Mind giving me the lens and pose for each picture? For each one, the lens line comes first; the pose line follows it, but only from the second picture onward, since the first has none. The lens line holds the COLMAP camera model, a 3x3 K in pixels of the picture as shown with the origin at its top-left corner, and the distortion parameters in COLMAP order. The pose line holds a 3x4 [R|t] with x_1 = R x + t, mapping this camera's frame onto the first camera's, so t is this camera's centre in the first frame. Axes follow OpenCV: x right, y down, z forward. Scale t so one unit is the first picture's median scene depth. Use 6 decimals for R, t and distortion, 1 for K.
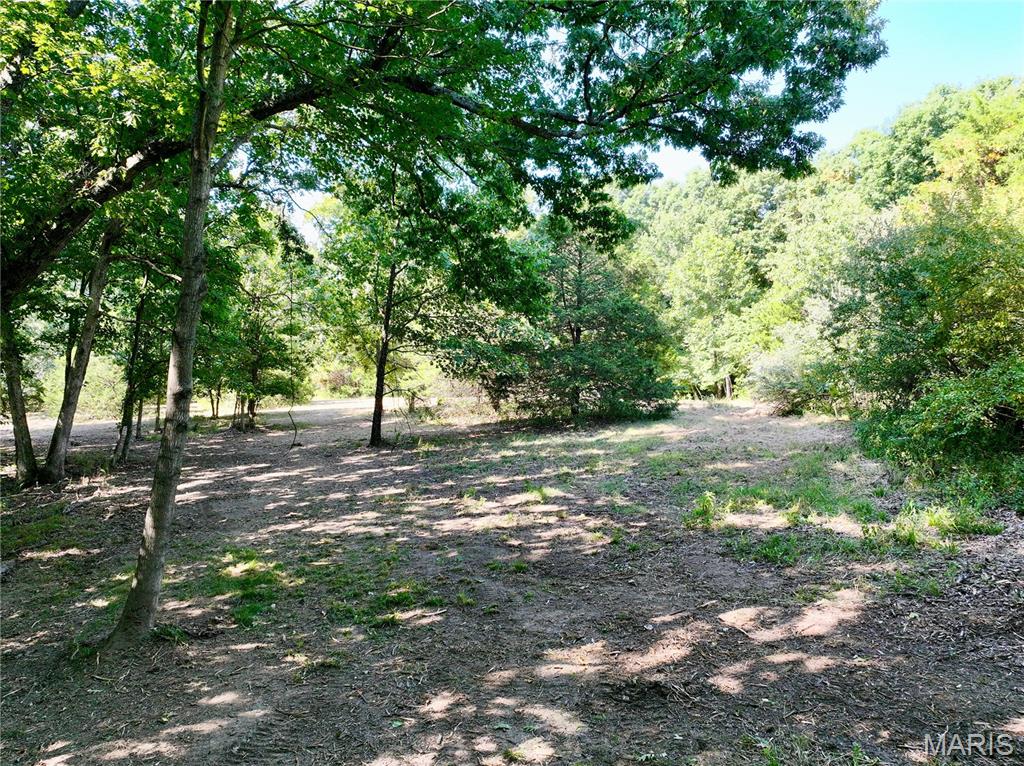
lens RADIAL K [[707.7, 0, 503.3], [0, 707.7, 380.8], [0, 0, 1]] dist [0.045473, 0.001111]
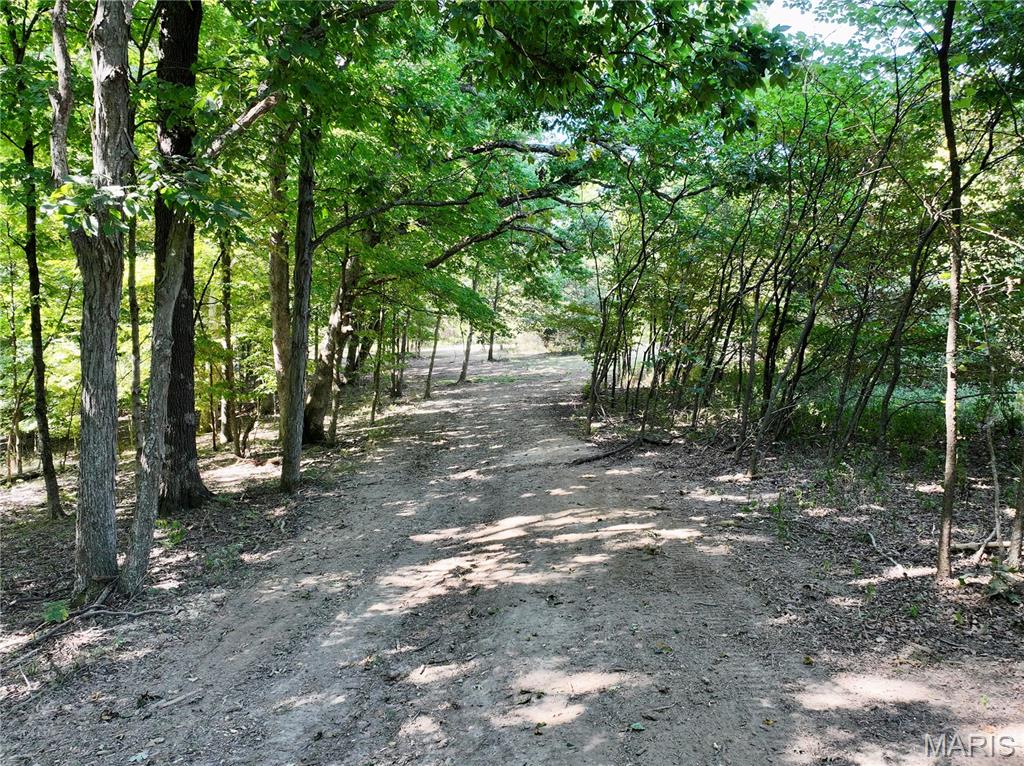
lens RADIAL K [[707.7, 0, 509.7], [0, 707.7, 379.6], [0, 0, 1]] dist [0.045473, 0.001111]
pose [[0.996298, -0.001144, -0.085962, 0.094504], [0.006272, 0.998214, 0.059411, 0.020430], [0.085740, -0.059730, 0.994525, -1.554056]]
